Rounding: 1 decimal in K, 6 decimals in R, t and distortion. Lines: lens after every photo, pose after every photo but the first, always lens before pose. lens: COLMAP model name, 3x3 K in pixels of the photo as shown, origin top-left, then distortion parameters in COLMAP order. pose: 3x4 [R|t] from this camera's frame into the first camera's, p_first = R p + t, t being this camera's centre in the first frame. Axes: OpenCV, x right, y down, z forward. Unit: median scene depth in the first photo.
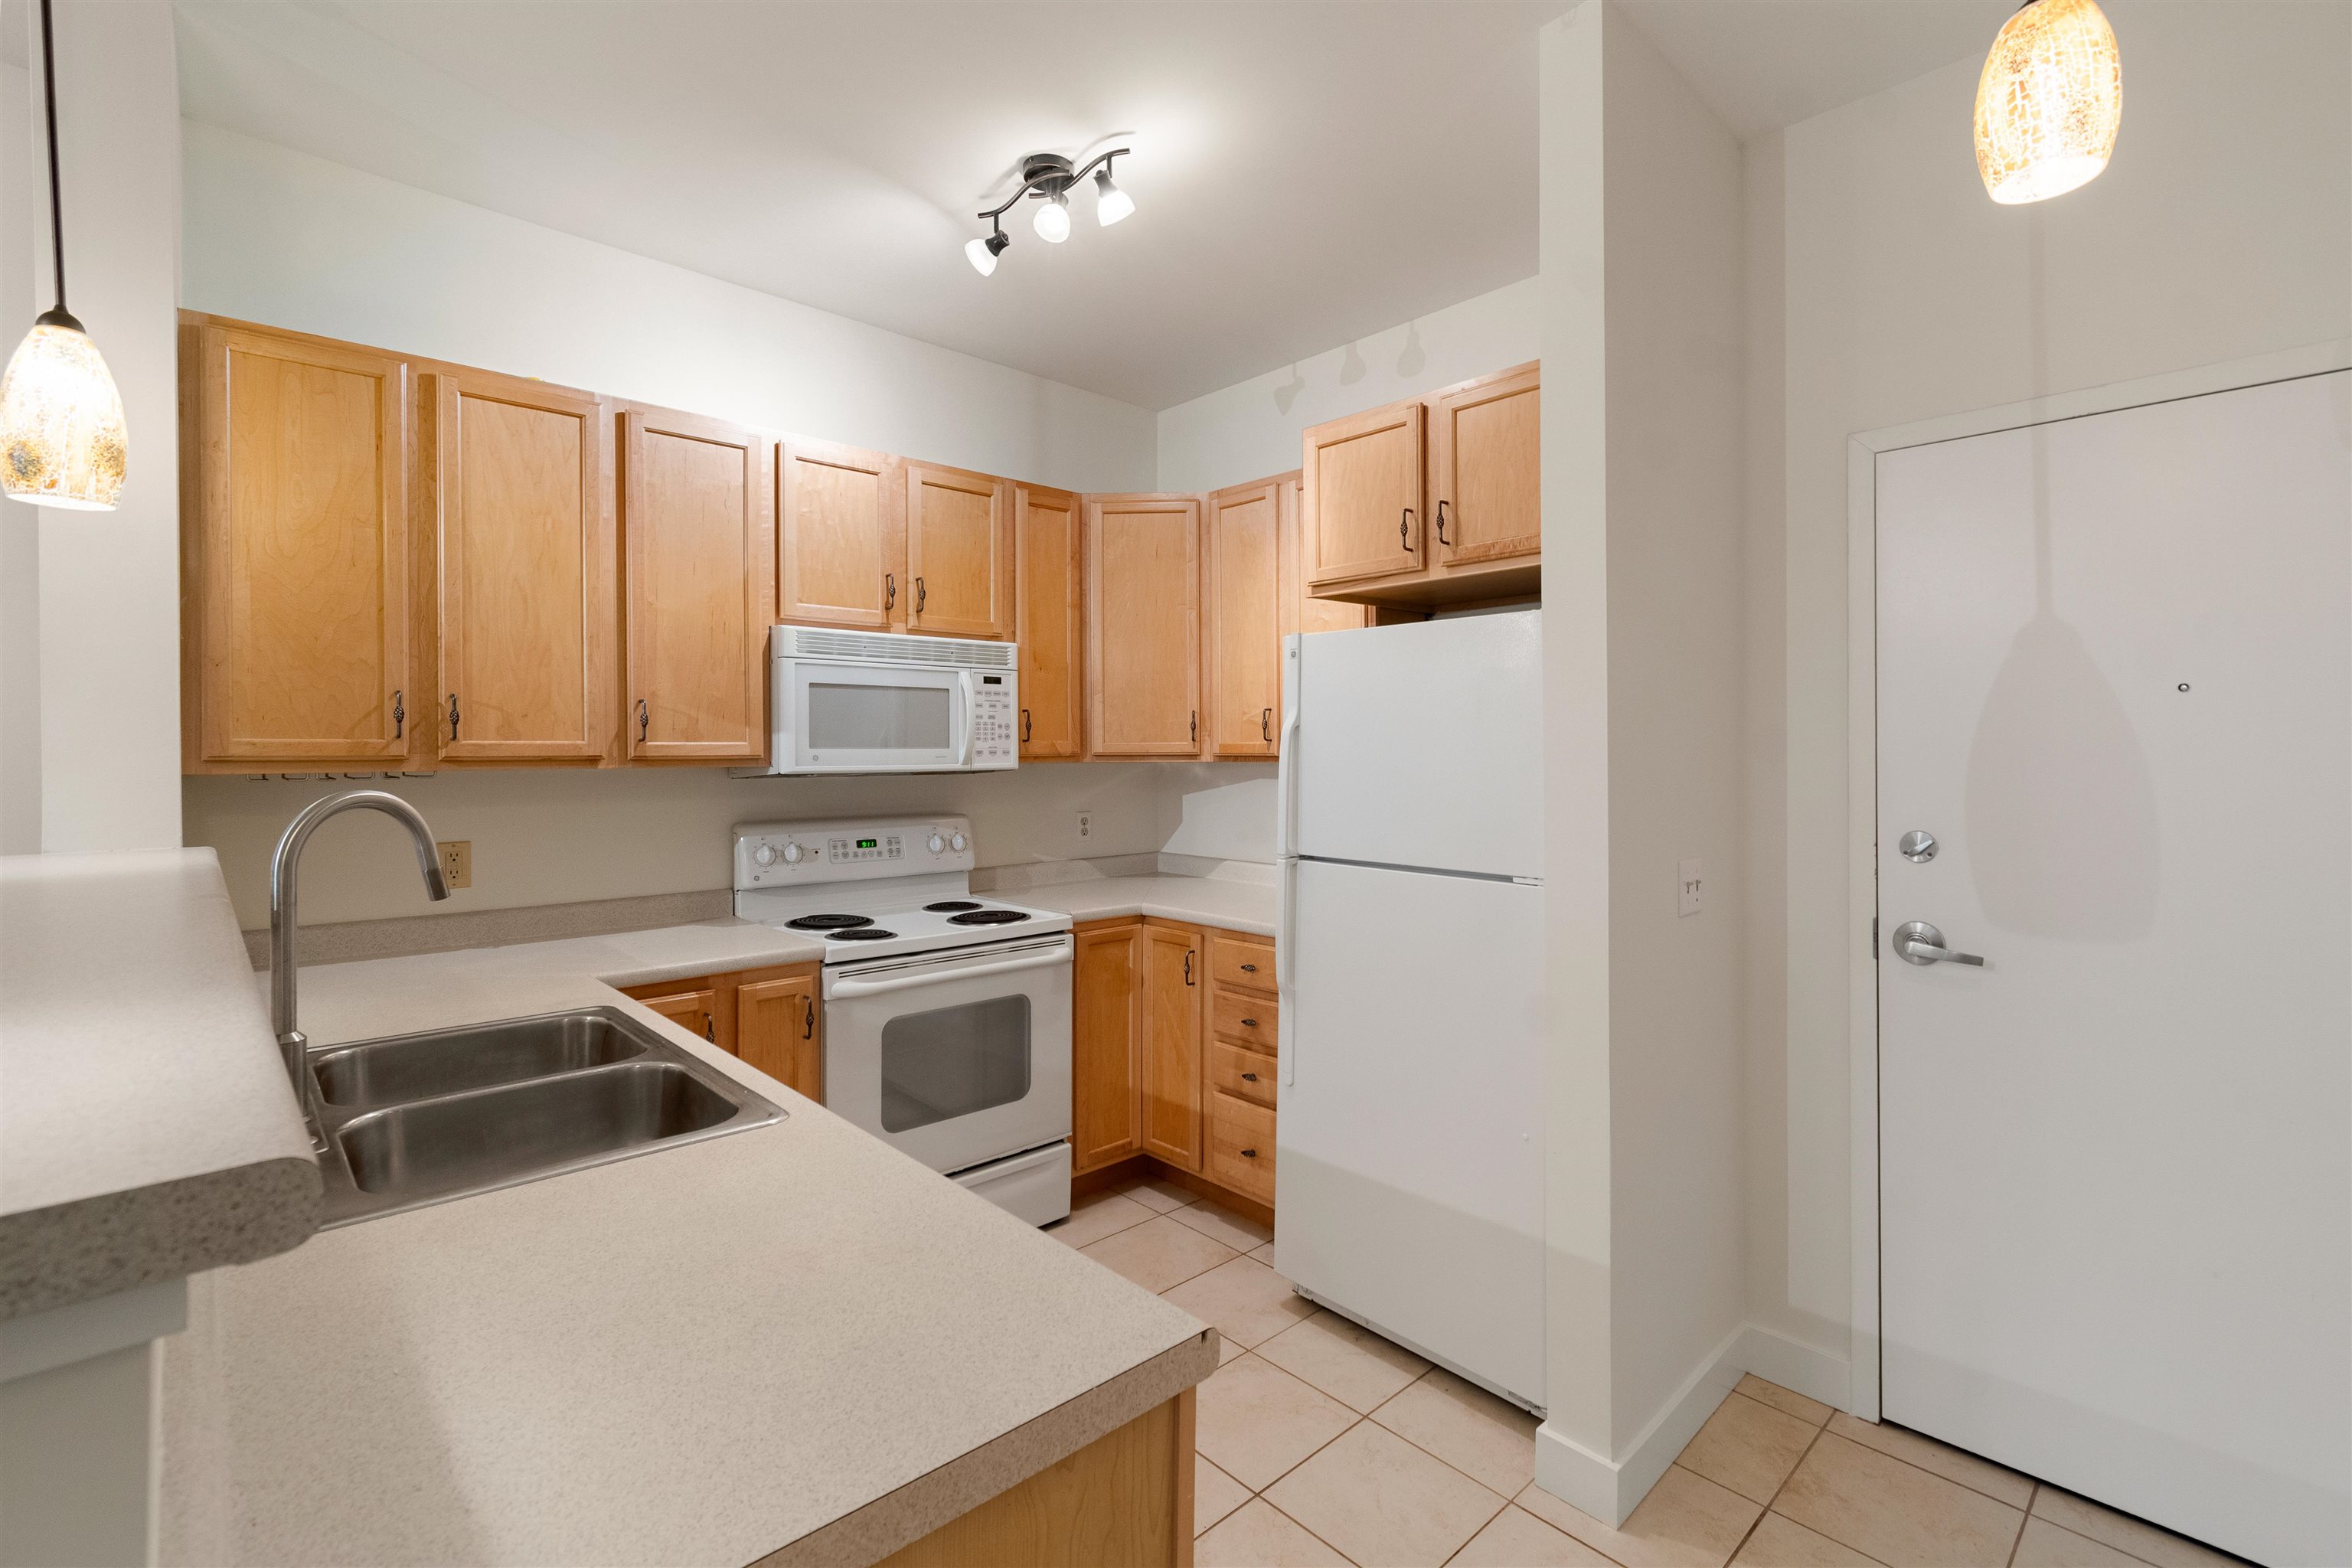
lens RADIAL K [[1048.6, 0, 1185.3], [0, 1048.6, 749.8], [0, 0, 1]] dist [0.002794, -0.000908]
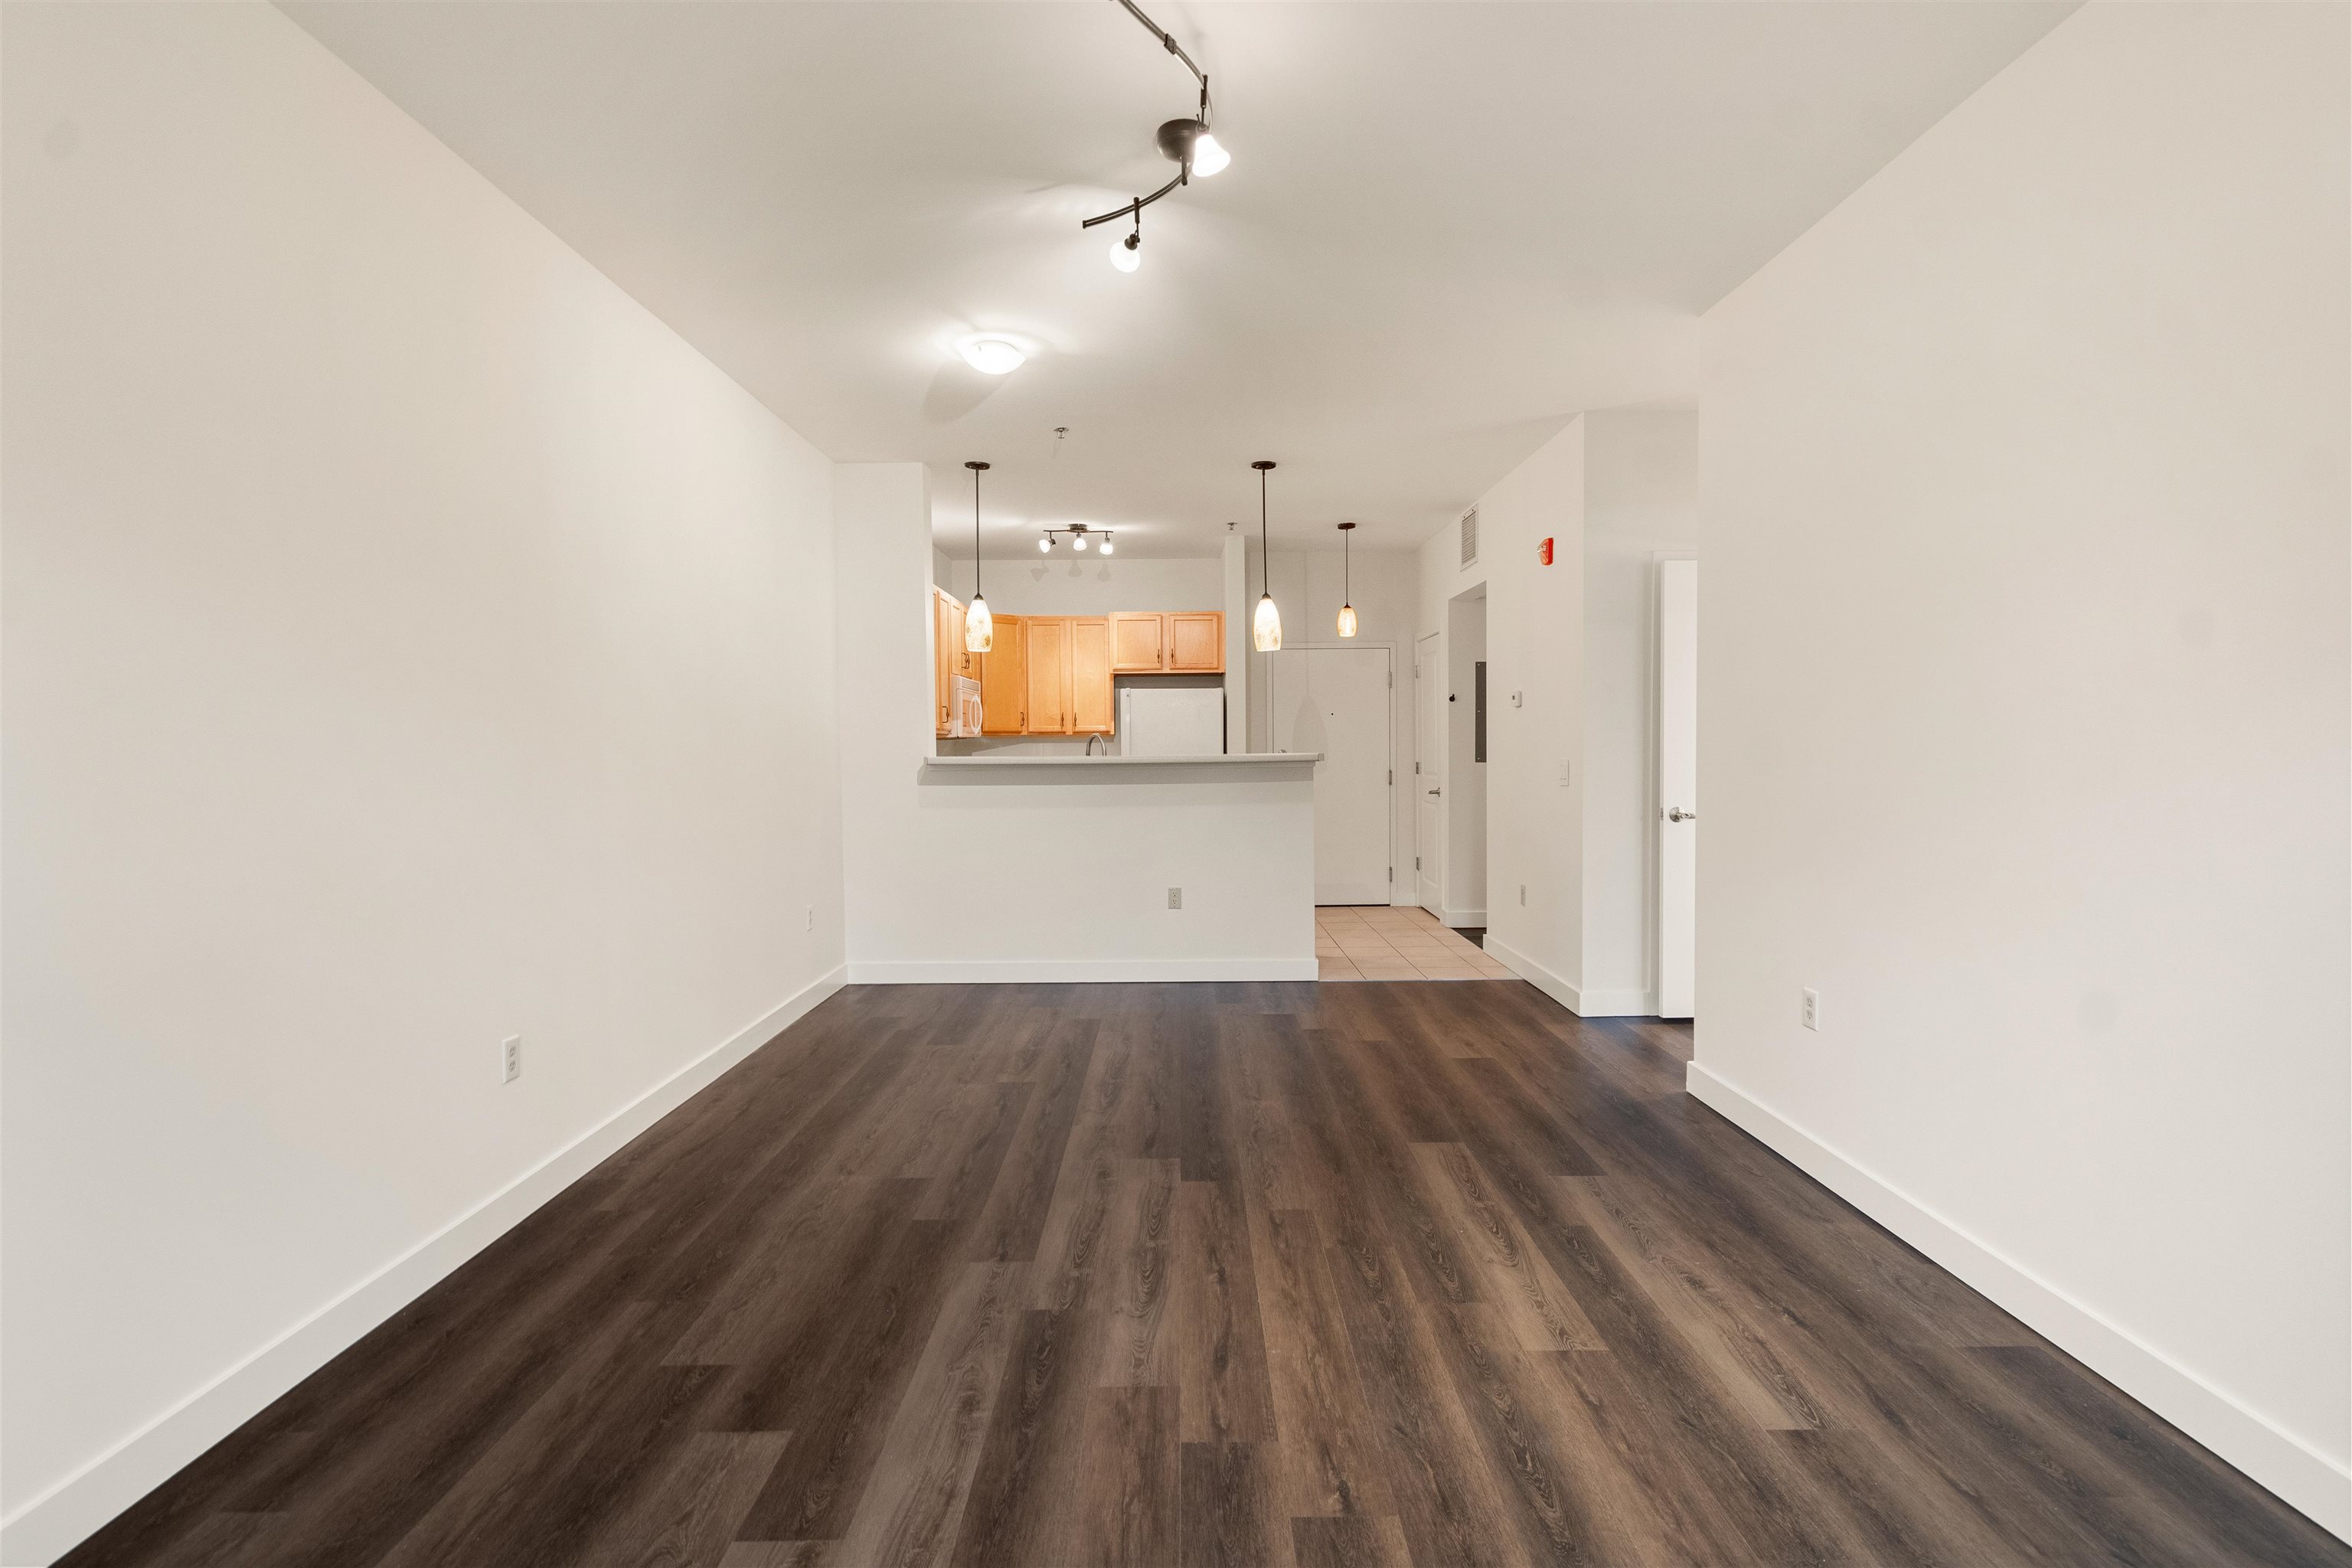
lens RADIAL K [[1118.5, 0, 1189.1], [0, 1118.5, 782.6], [0, 0, 1]] dist [-0.000279, -0.000556]
pose [[0.678681, -0.028847, 0.733867, -1.943671], [0.005216, 0.999392, 0.034461, 0.042012], [-0.734415, -0.019560, 0.678419, -1.168956]]
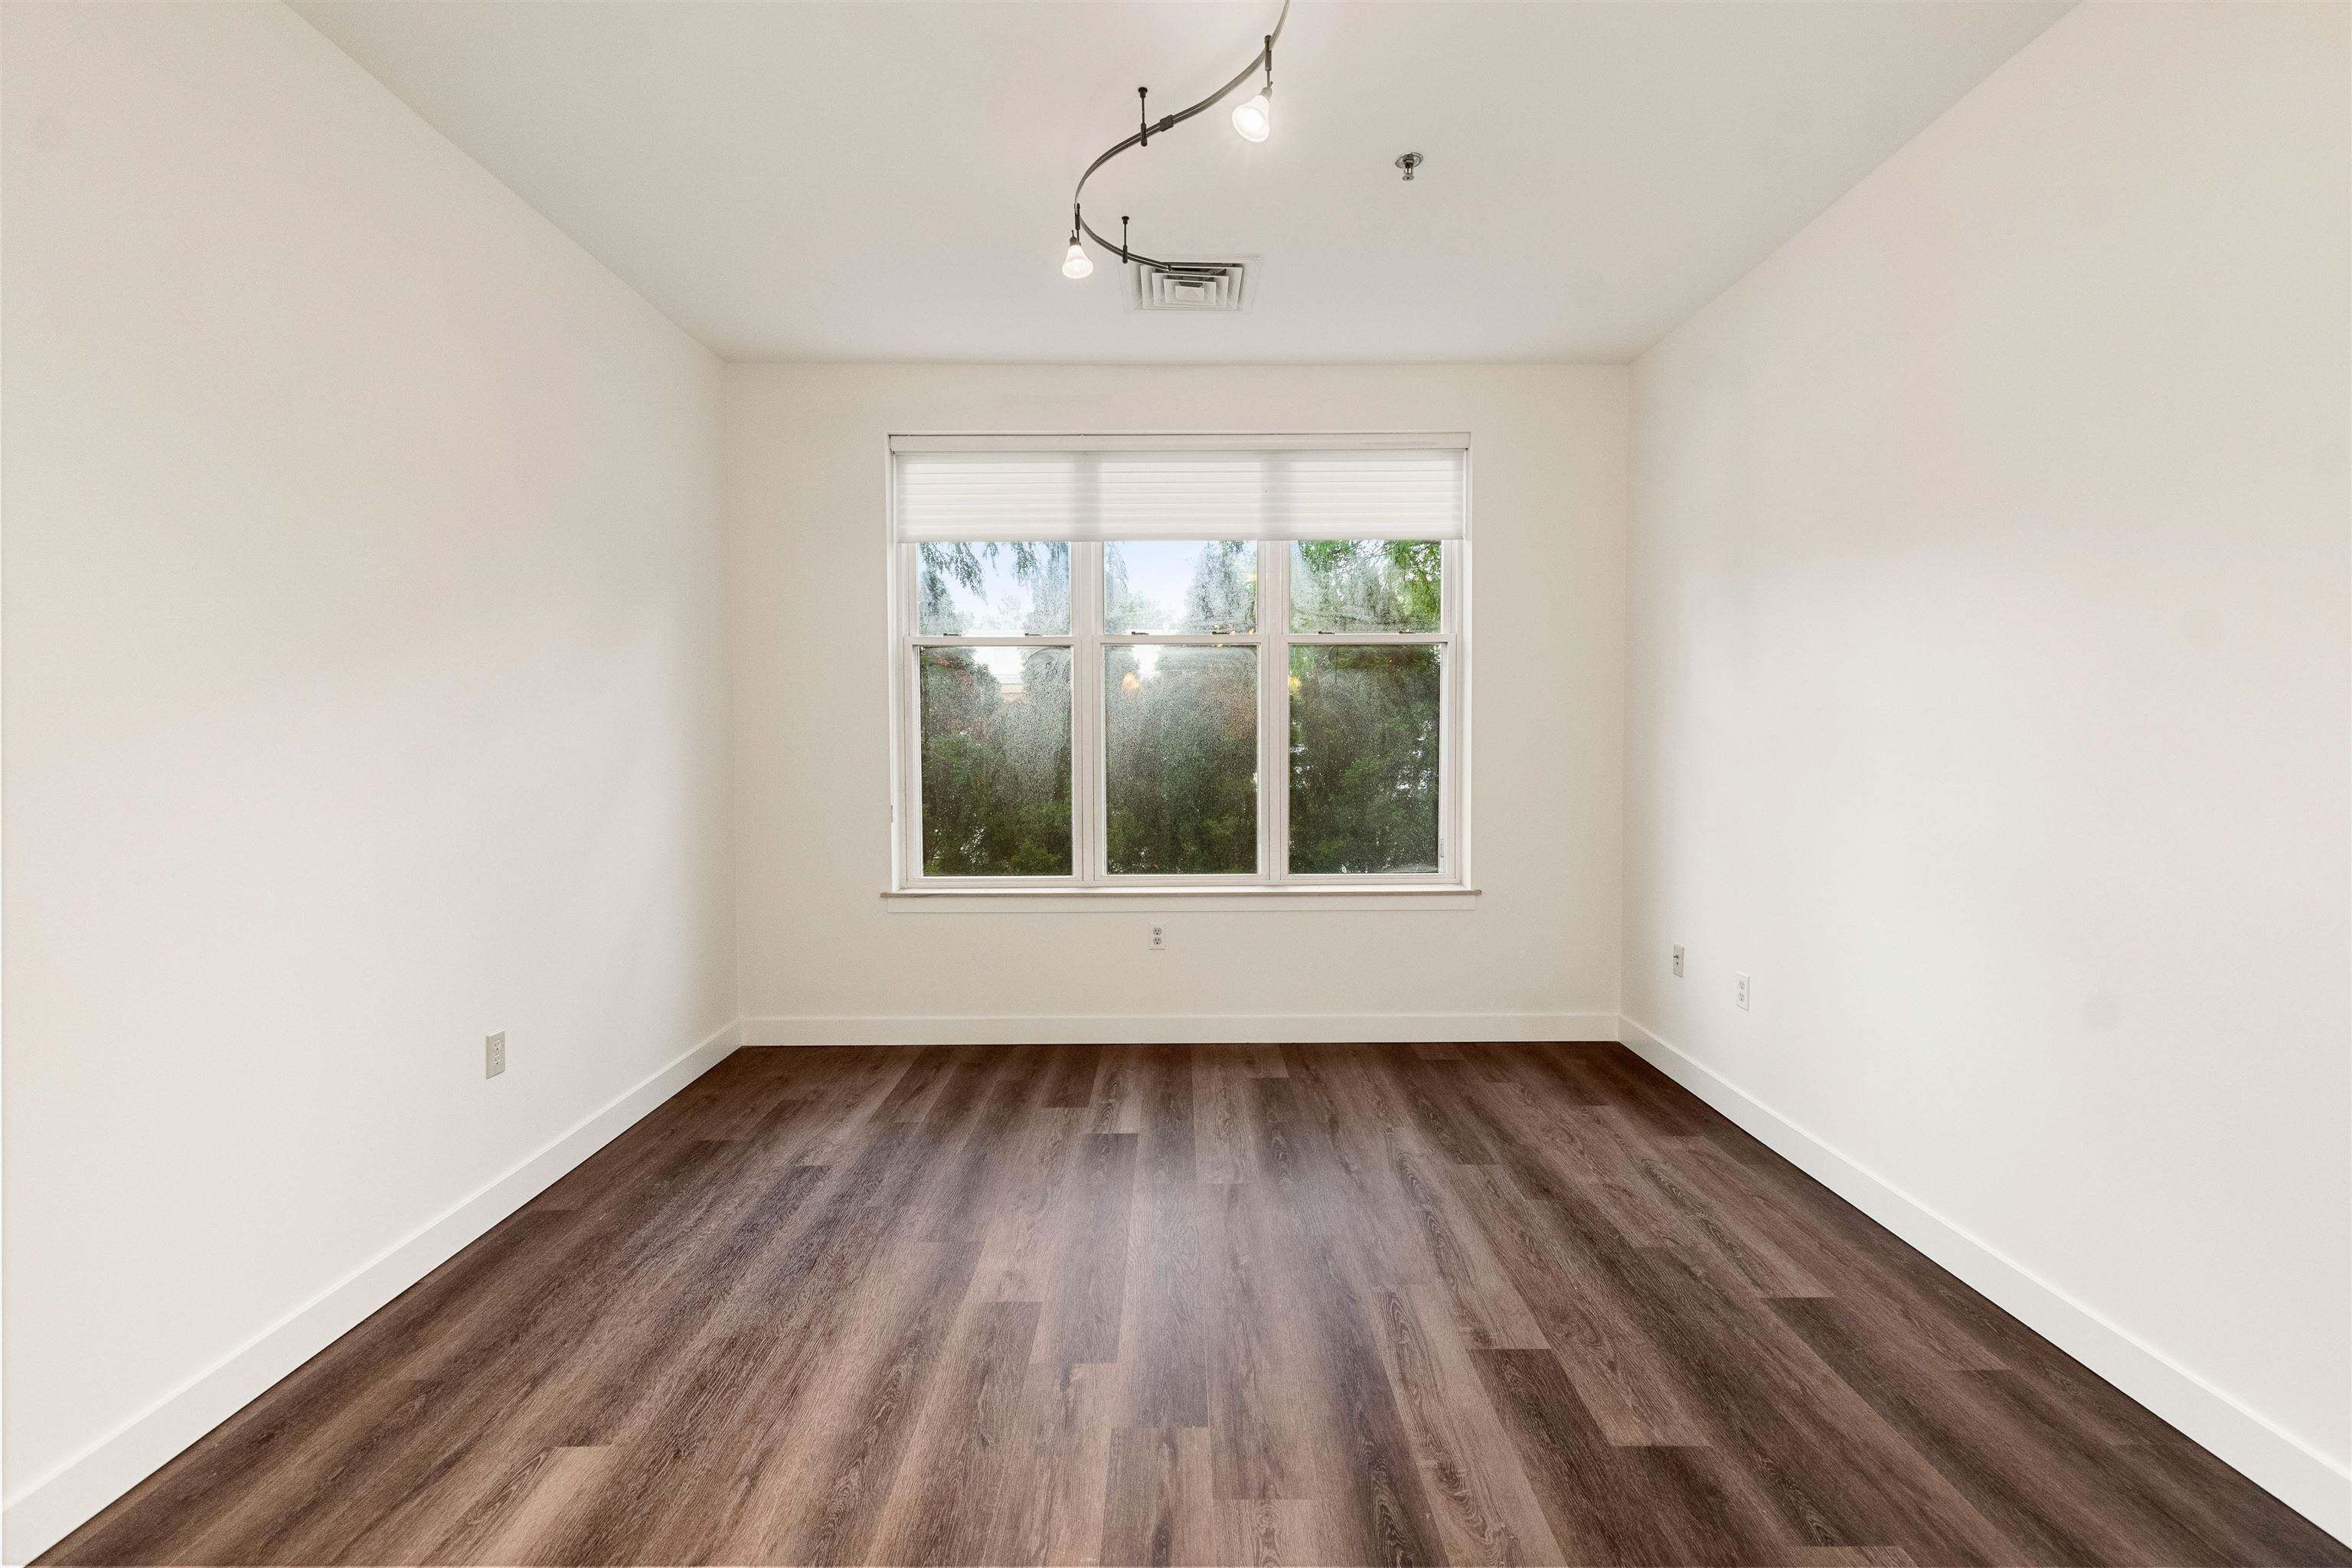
lens RADIAL K [[1028.5, 0, 1183.4], [0, 1028.5, 780.6], [0, 0, 1]] dist [0.001166, -0.000862]
pose [[-0.678334, 0.038076, -0.733767, -0.921304], [0.004603, 0.998857, 0.047577, 0.039122], [0.734740, 0.028896, -0.677733, -0.234018]]
